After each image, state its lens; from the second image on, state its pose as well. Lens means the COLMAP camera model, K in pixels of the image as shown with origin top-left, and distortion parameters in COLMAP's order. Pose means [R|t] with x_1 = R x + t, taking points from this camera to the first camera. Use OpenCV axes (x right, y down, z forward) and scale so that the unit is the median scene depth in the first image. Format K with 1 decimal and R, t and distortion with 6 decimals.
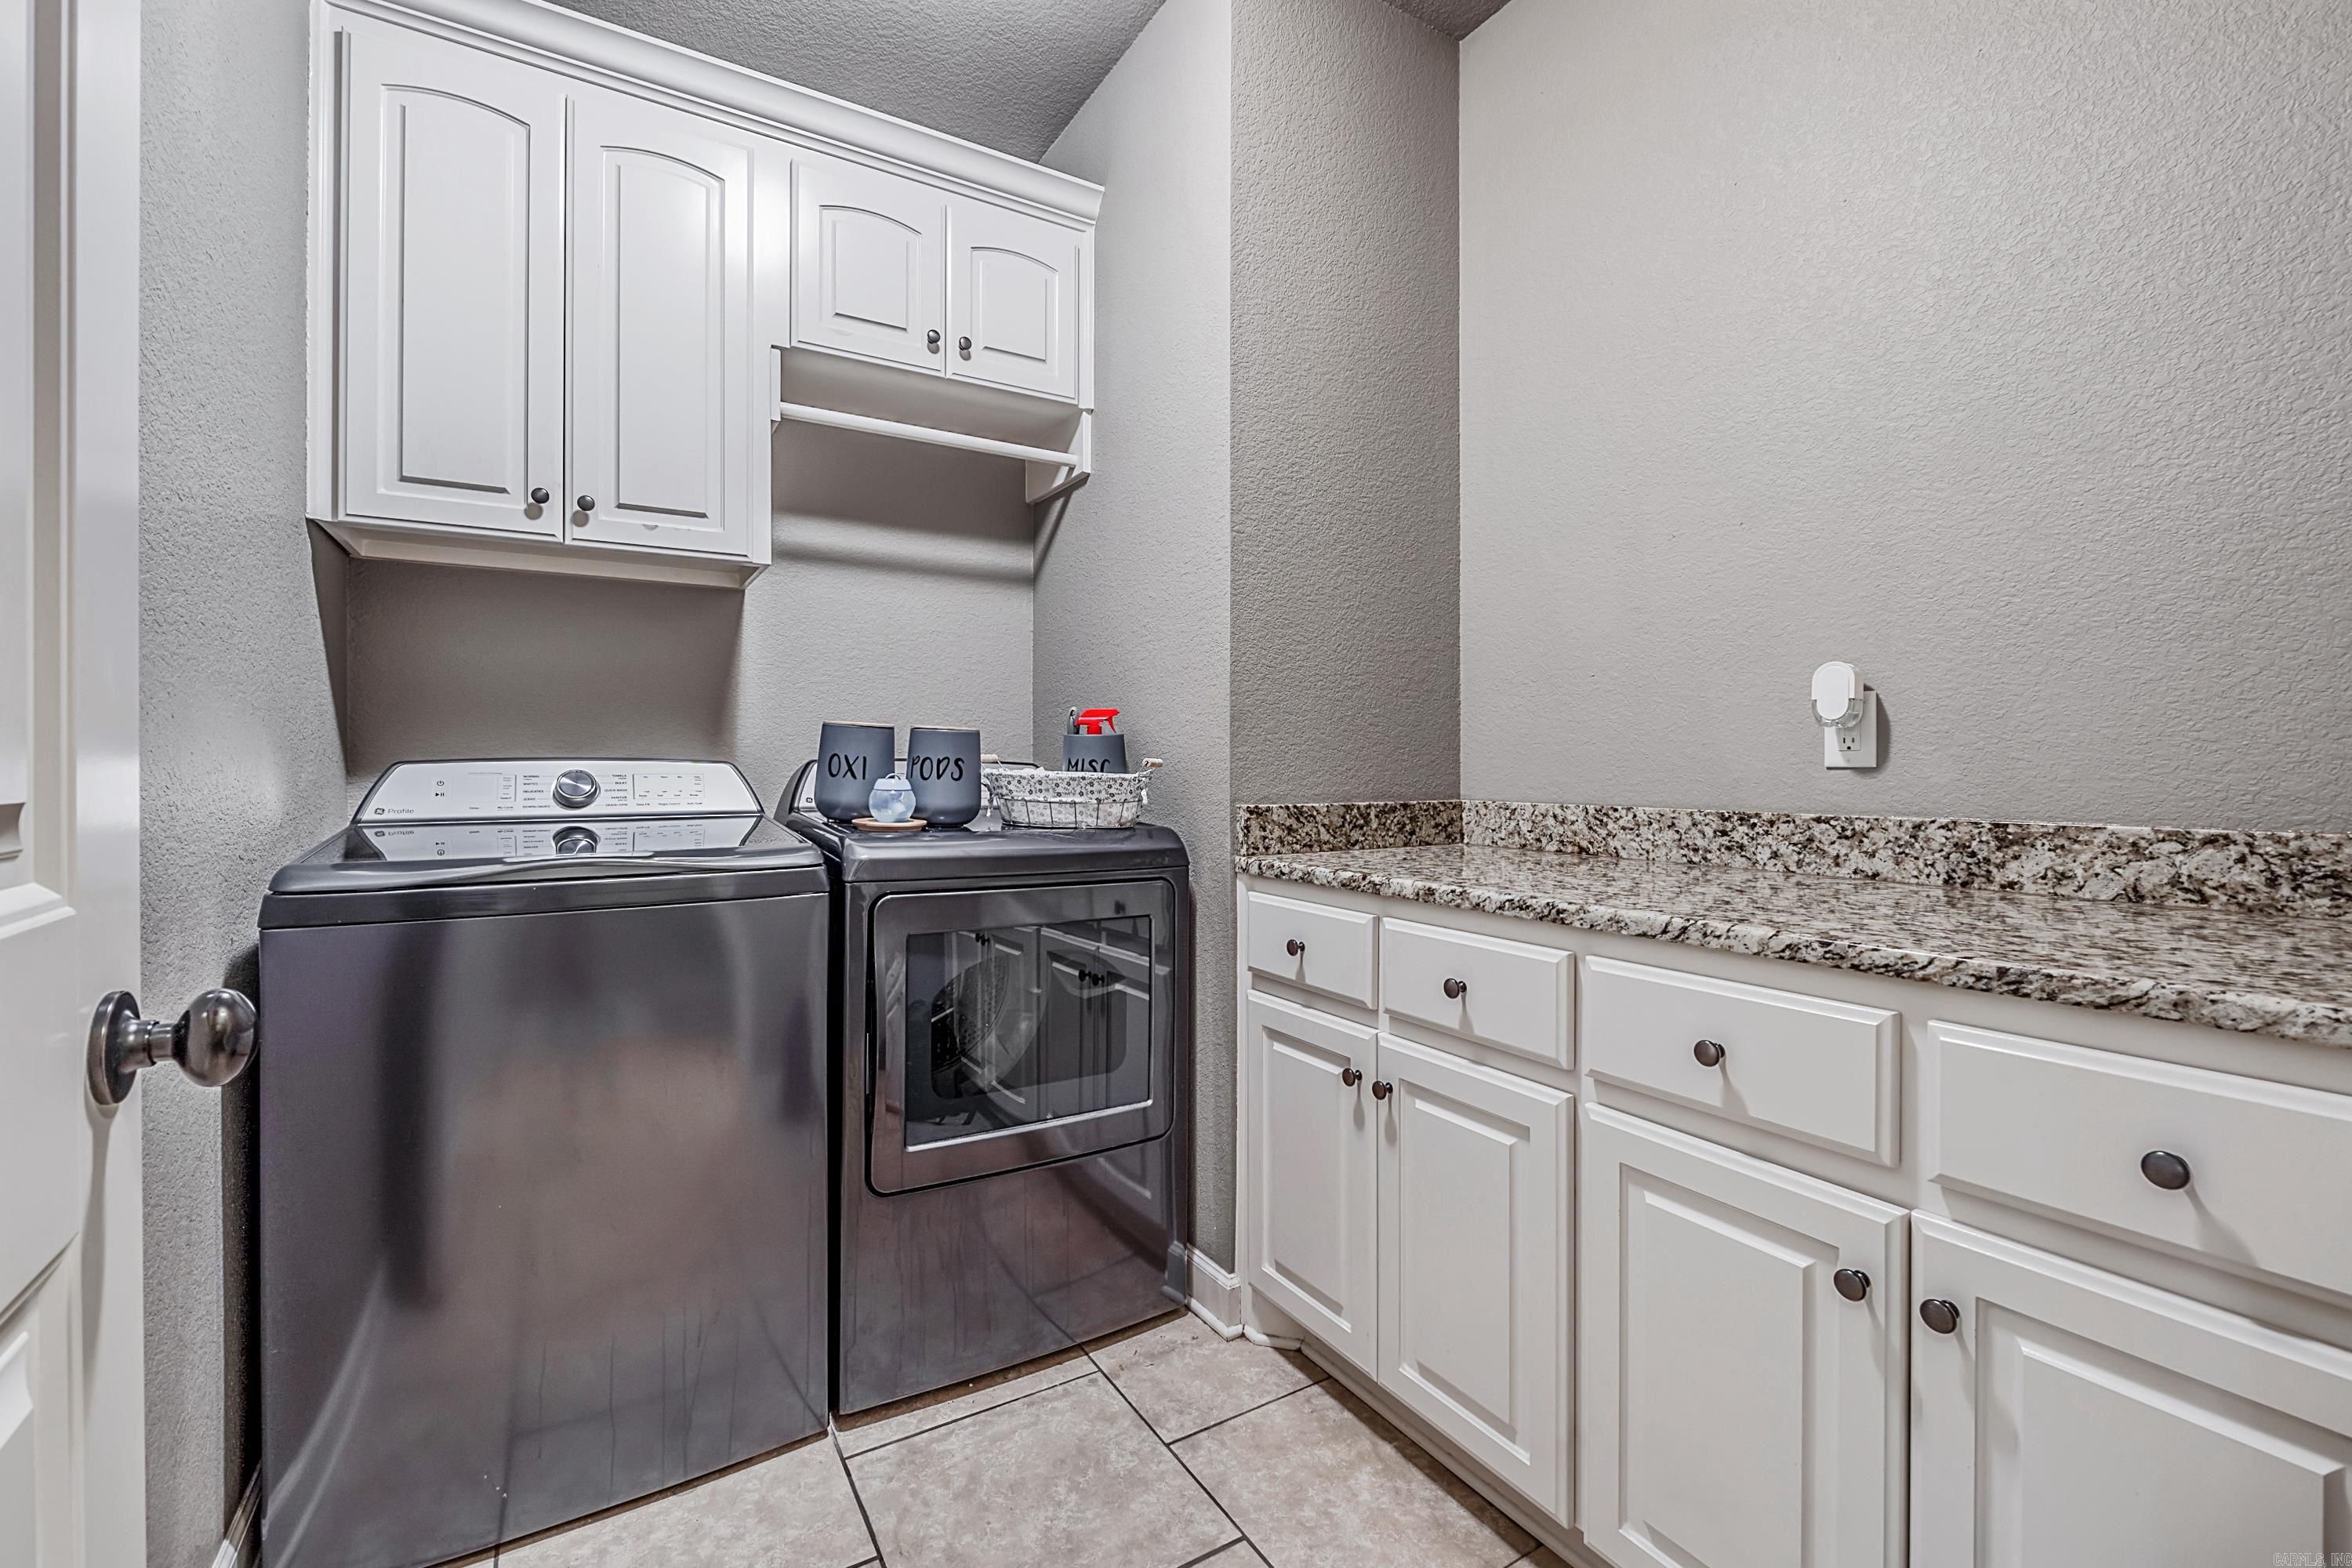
lens RADIAL K [[1000.0, 0, 1178.4], [0, 1000.0, 772.9], [0, 0, 1]] dist [-0.003757, -0.002072]
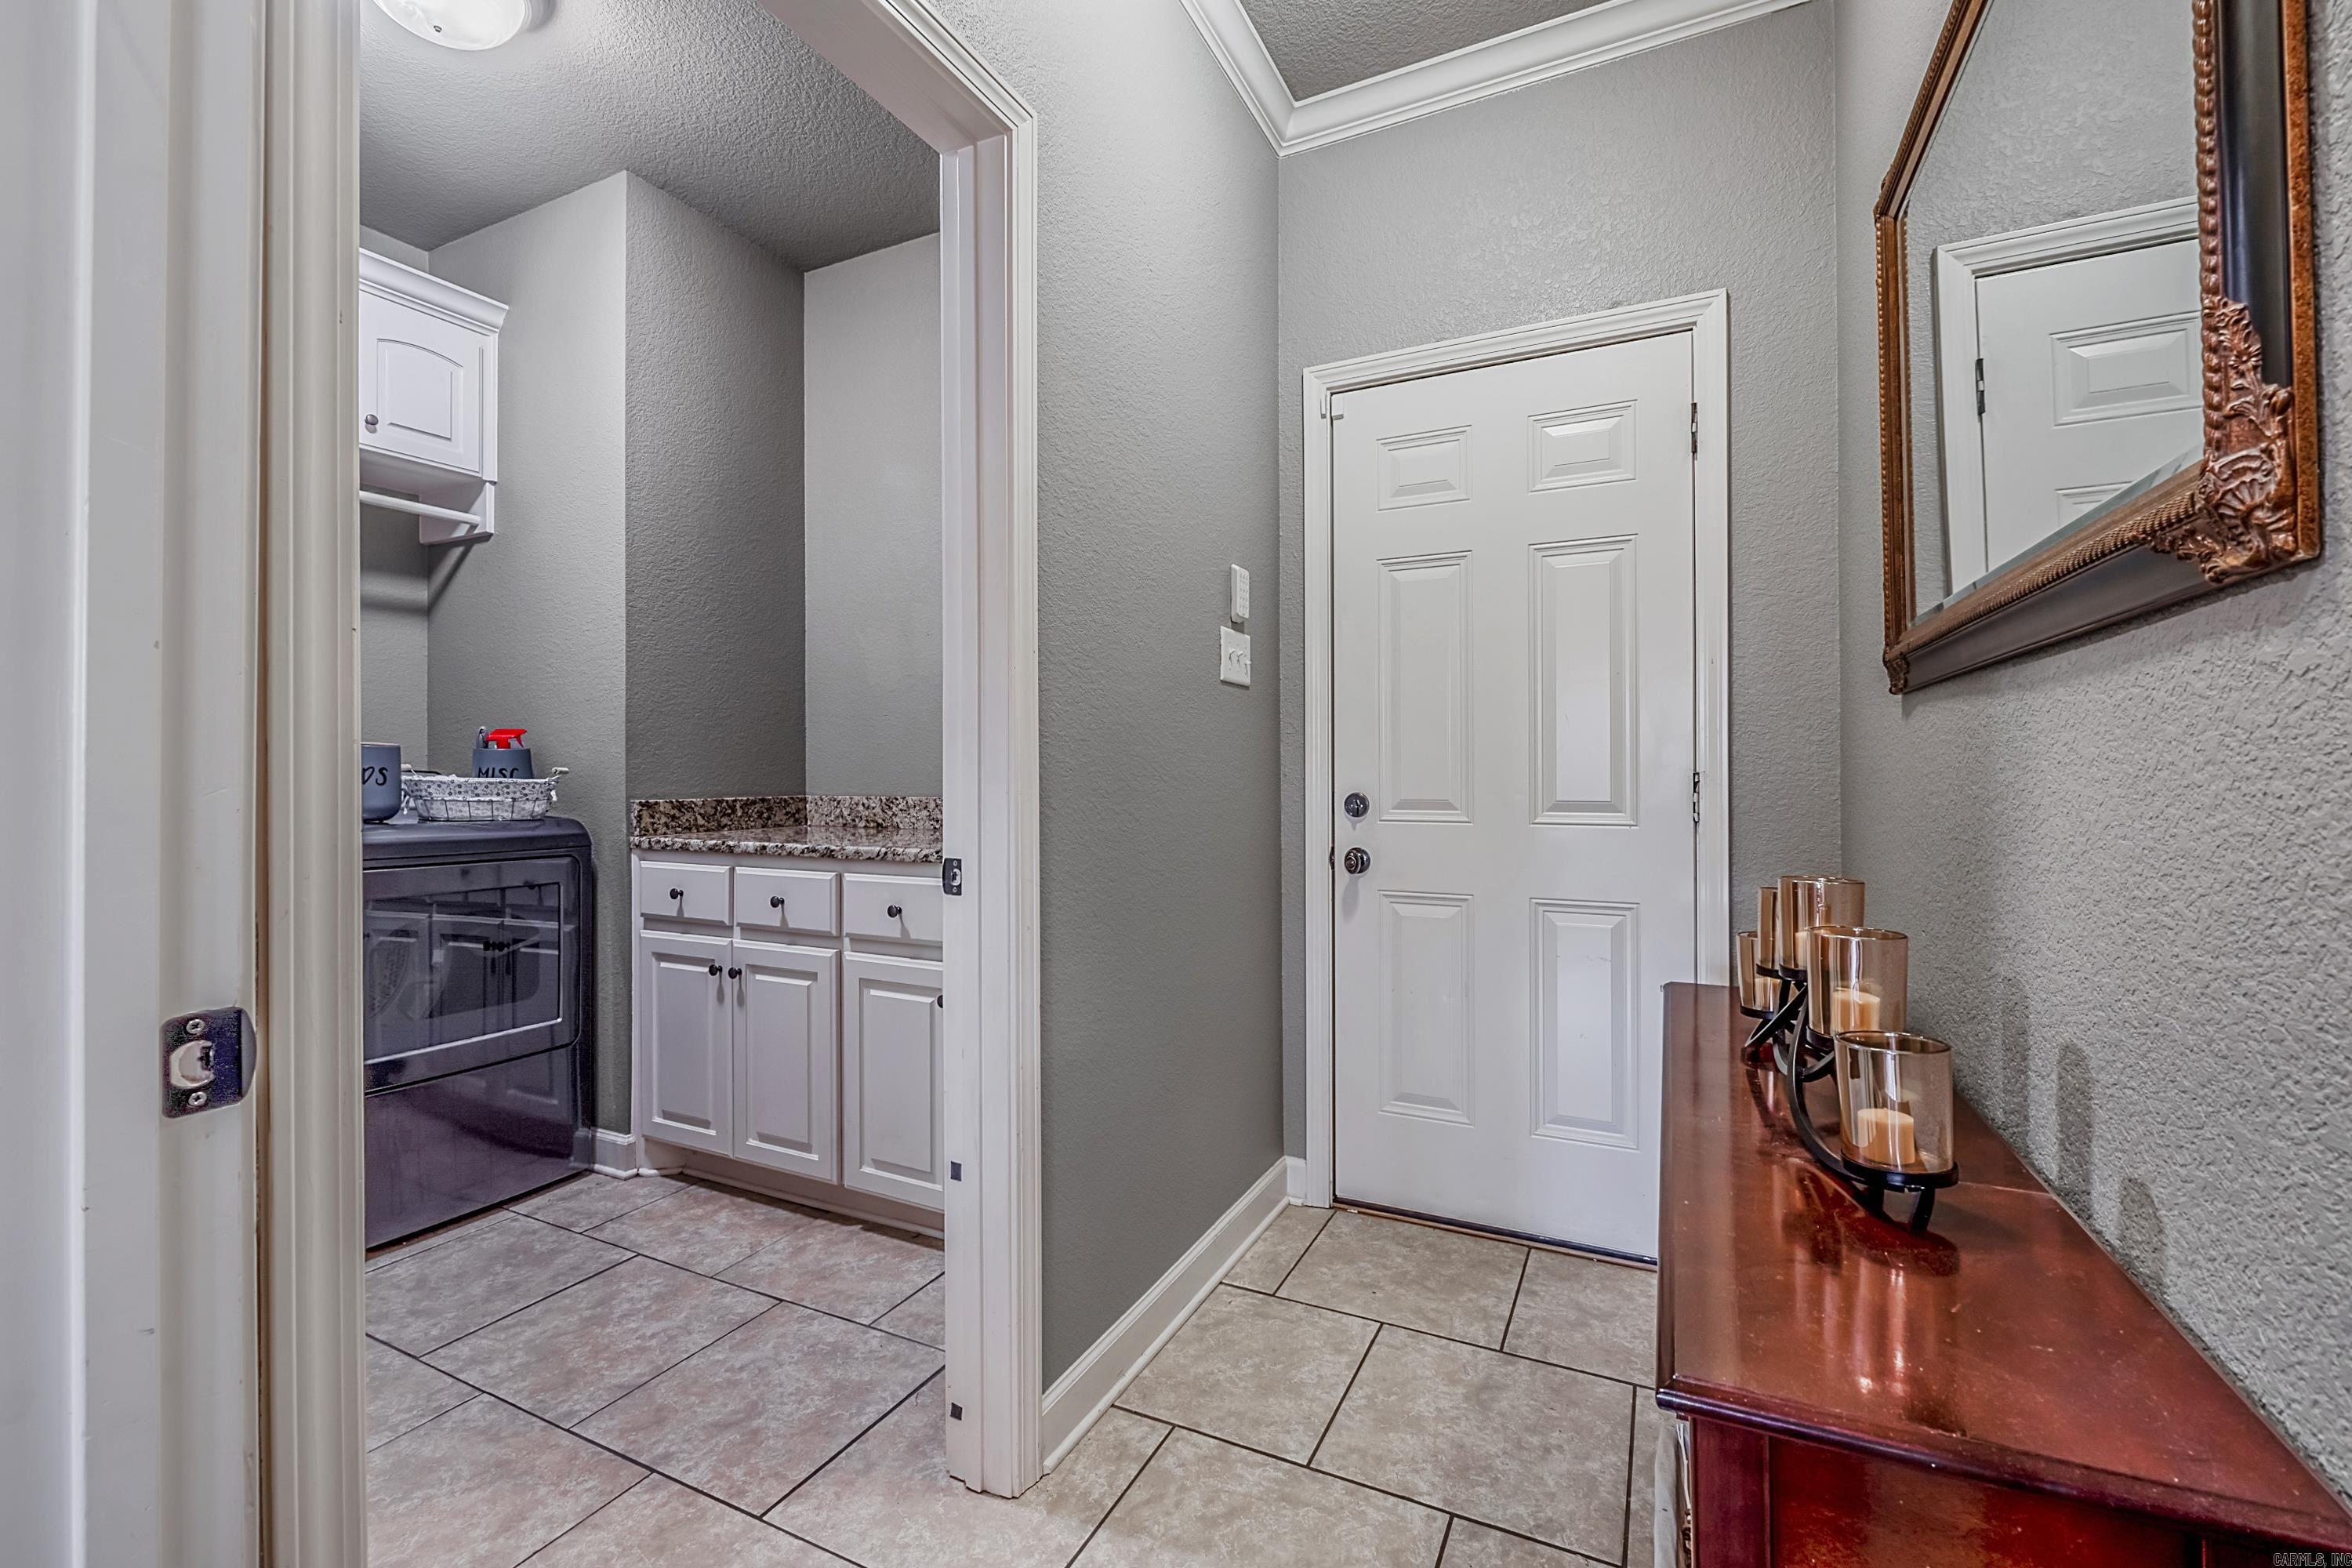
lens RADIAL K [[1000.0, 0, 1182.9], [0, 1000.0, 770.7], [0, 0, 1]] dist [-0.003757, -0.002072]
pose [[0.844328, -0.002174, 0.535822, -0.039385], [0.007141, 0.999949, -0.007195, 0.005650], [-0.535779, 0.009902, 0.844300, -0.609560]]
